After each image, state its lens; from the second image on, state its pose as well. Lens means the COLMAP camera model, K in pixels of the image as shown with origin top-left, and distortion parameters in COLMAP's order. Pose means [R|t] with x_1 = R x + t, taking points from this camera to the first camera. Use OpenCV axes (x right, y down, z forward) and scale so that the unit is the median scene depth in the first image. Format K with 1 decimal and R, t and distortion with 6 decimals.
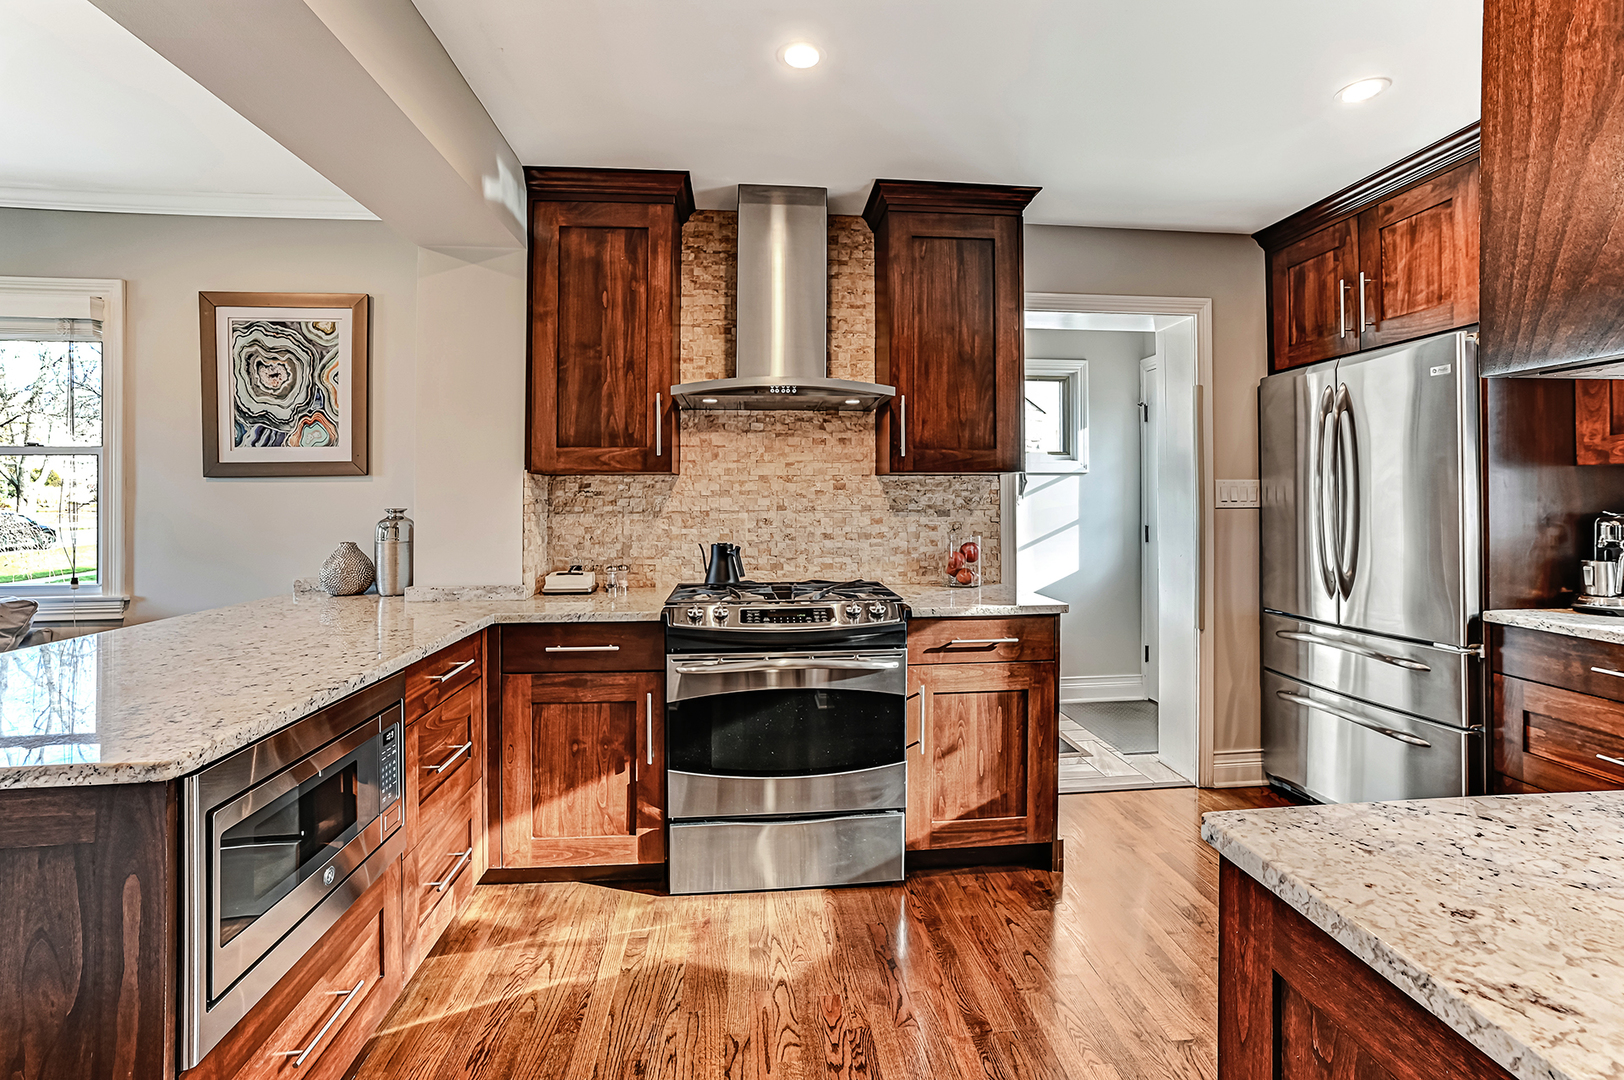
lens RADIAL K [[734.4, 0, 831.1], [0, 734.4, 510.0], [0, 0, 1]] dist [-0.054131, 0.027149]
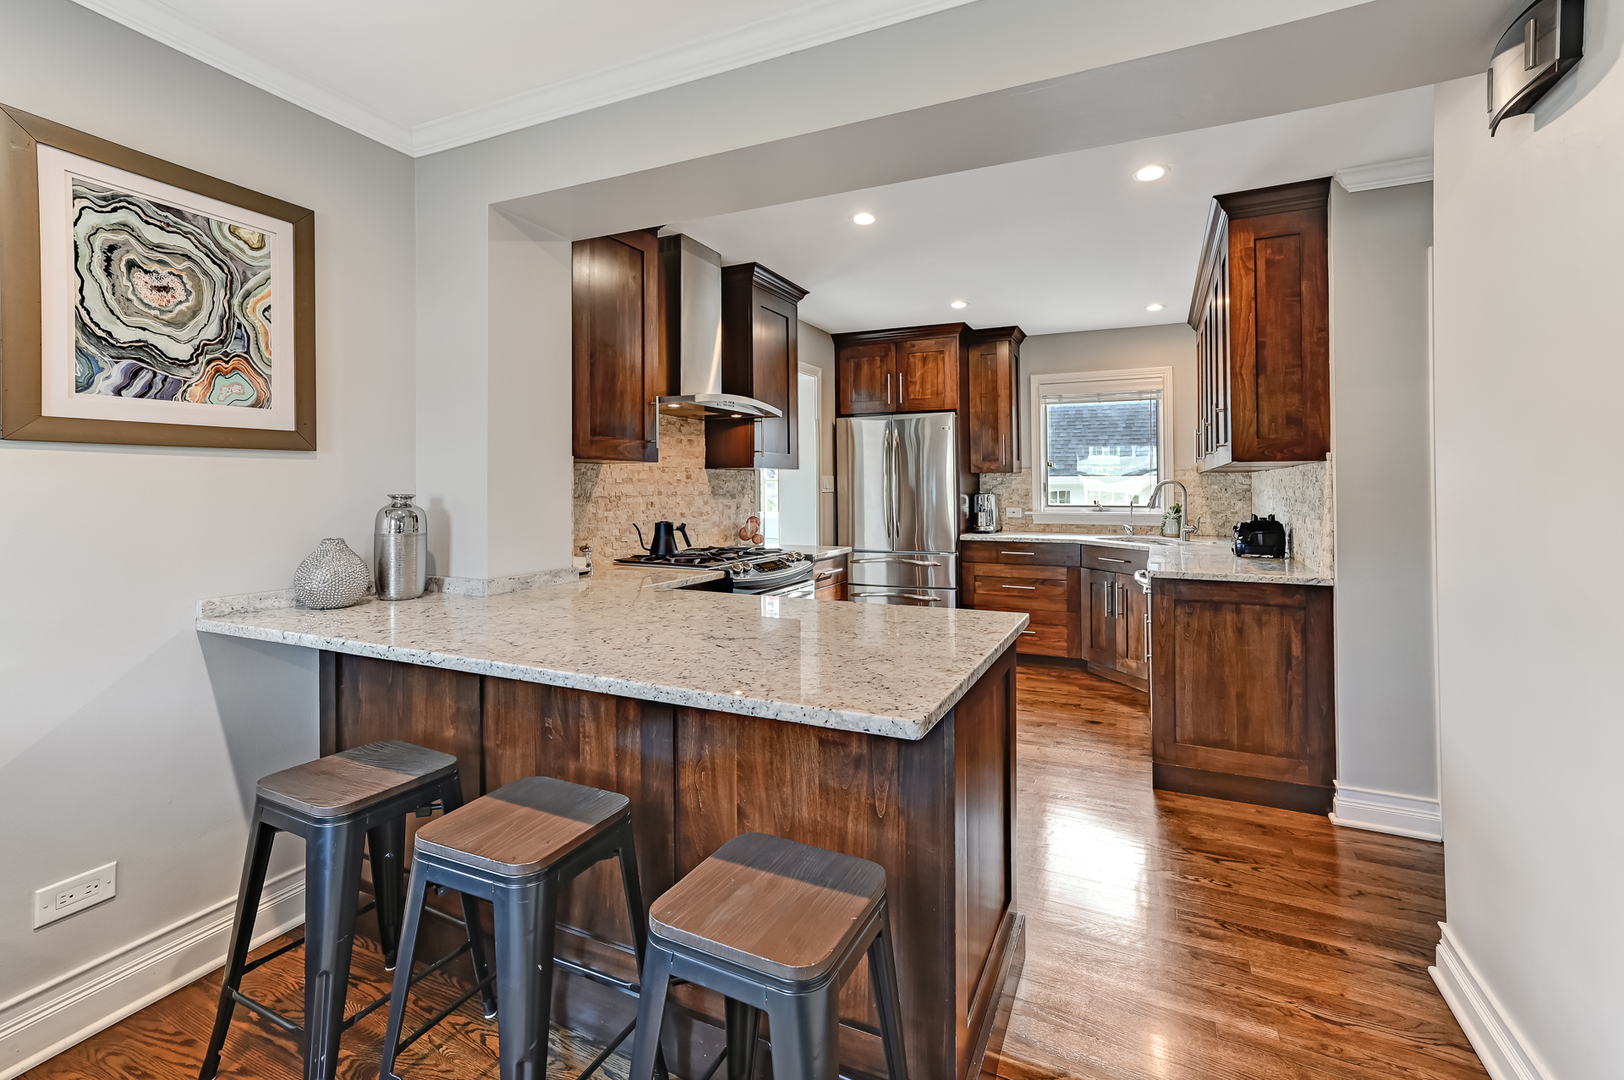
lens RADIAL K [[714.1, 0, 816.7], [0, 714.1, 499.4], [0, 0, 1]] dist [0.014658, 0.000303]
pose [[0.518598, -0.011066, 0.854947, -1.026966], [0.015142, 0.999878, 0.003758, 0.007932], [-0.854884, 0.010997, 0.518702, 0.161851]]
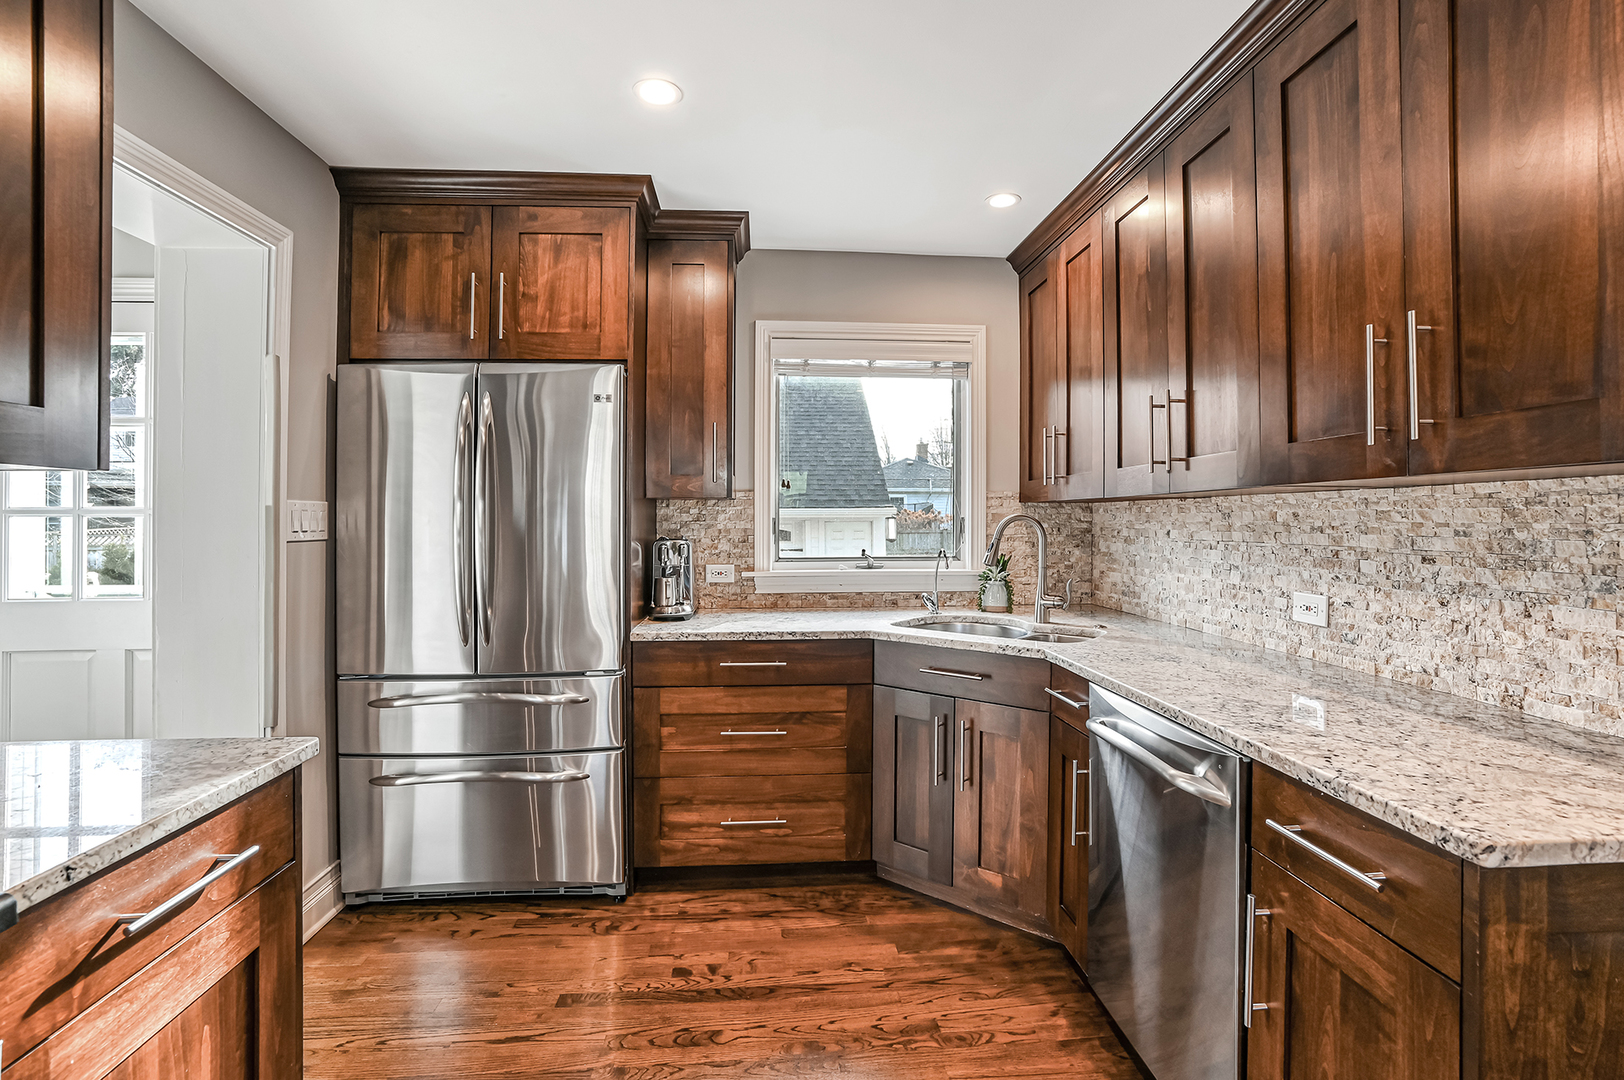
lens RADIAL K [[755.9, 0, 804.1], [0, 755.9, 513.8], [0, 0, 1]] dist [-0.067163, 0.024665]
pose [[0.033099, 0.011691, 0.999384, -0.157080], [0.018428, 0.999754, -0.012306, -0.012885], [-0.999282, 0.018824, 0.032875, 0.565294]]
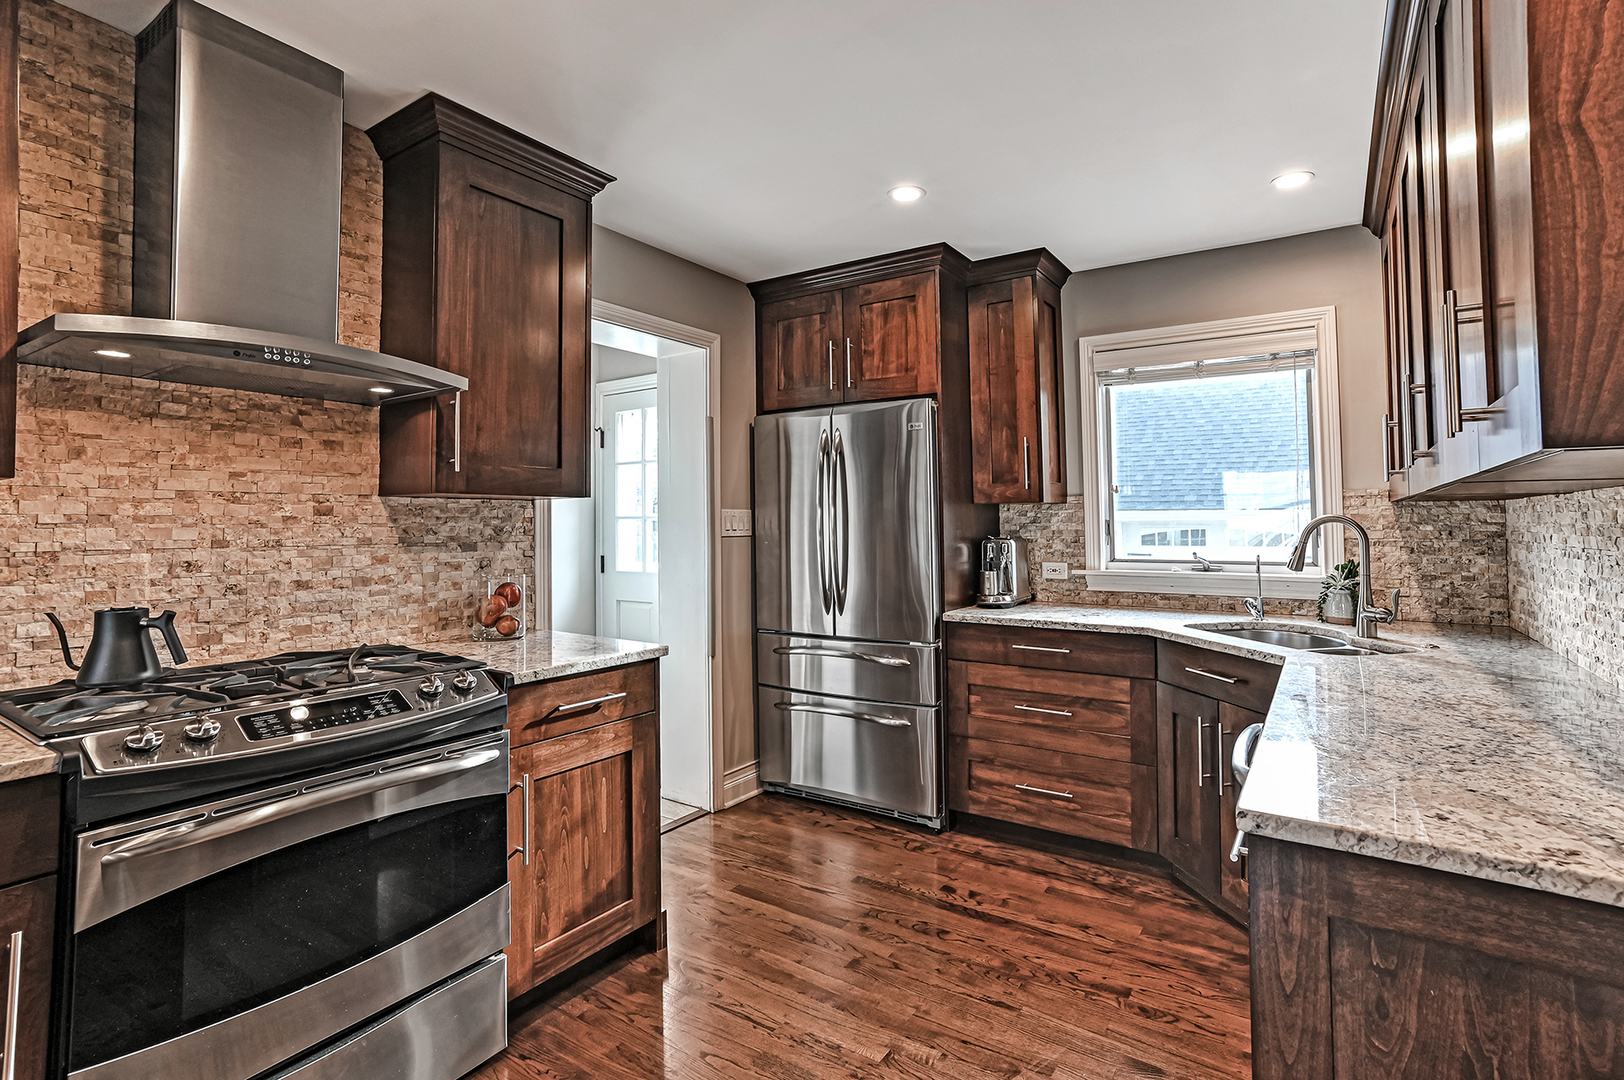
lens RADIAL K [[762.4, 0, 816.5], [0, 762.4, 512.0], [0, 0, 1]] dist [-0.042462, 0.023272]
pose [[0.647017, 0.013722, 0.762352, -0.241651], [0.012945, 0.999496, -0.028977, -0.005082], [-0.762366, 0.028618, 0.646514, 0.215675]]
